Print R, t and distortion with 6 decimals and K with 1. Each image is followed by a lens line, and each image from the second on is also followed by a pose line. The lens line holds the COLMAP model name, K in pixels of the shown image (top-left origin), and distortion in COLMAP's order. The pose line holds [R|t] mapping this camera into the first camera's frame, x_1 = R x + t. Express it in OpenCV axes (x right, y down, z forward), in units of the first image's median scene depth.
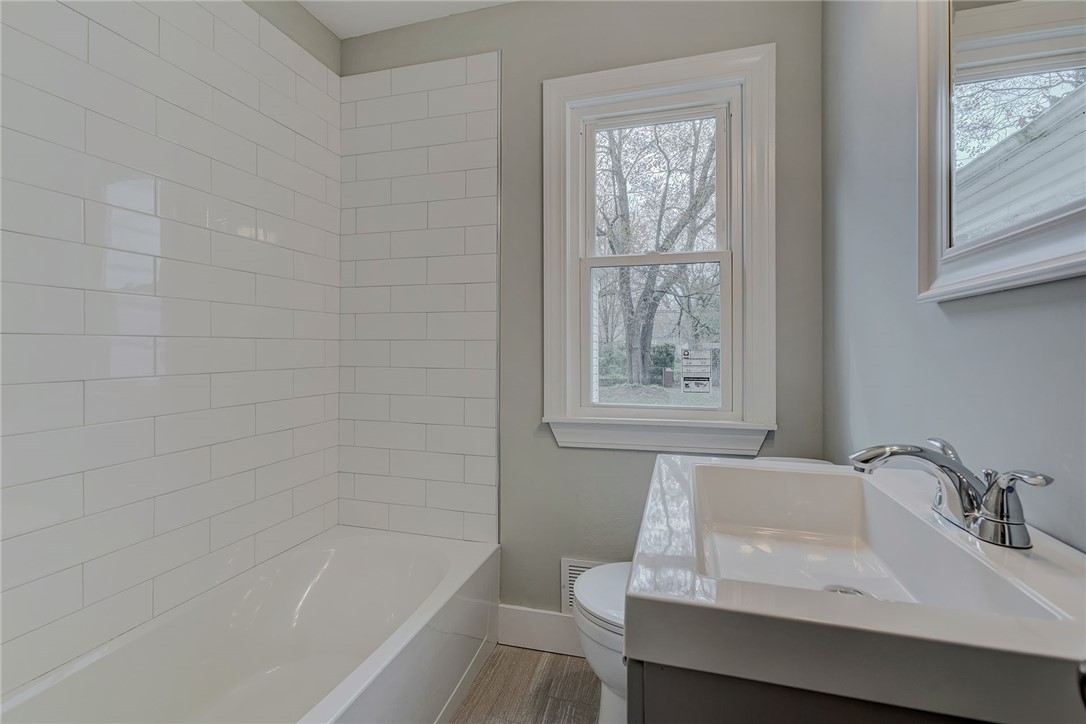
lens RADIAL K [[492.3, 0, 549.3], [0, 492.3, 353.8], [0, 0, 1]] dist [0.001971, 0.001505]
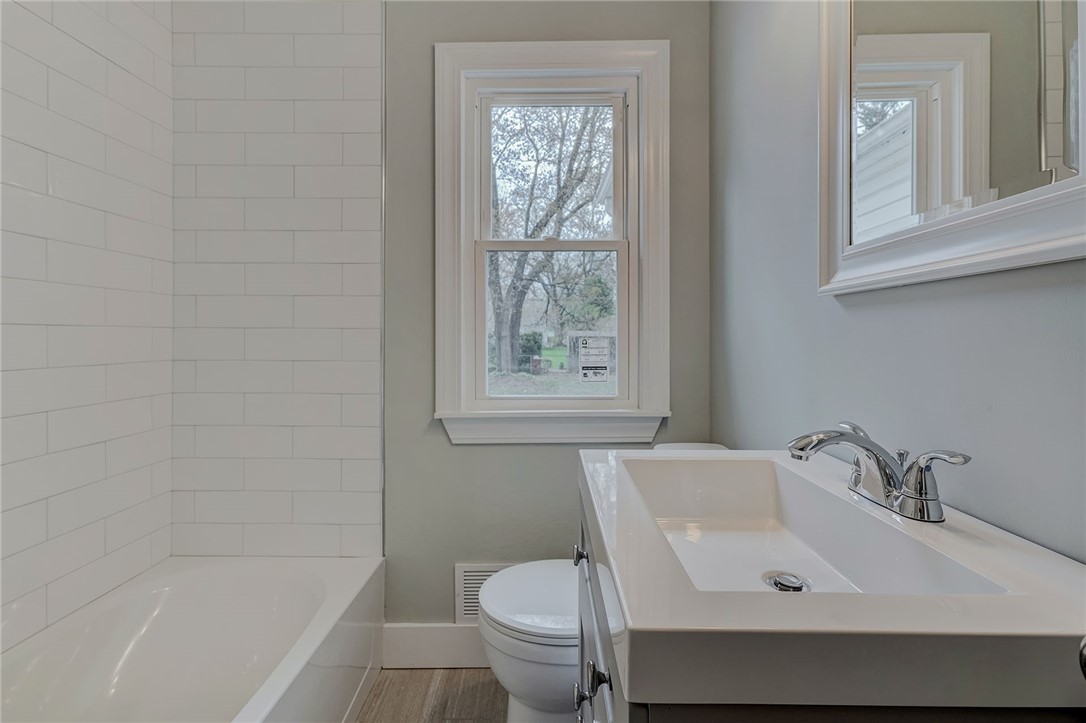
lens RADIAL K [[492.3, 0, 538.1], [0, 492.3, 343.2], [0, 0, 1]] dist [0.001971, 0.001505]
pose [[0.964409, -0.005676, 0.264353, -0.072263], [0.004654, 0.999979, 0.004491, -0.004011], [-0.264373, -0.003101, 0.964416, 0.072292]]
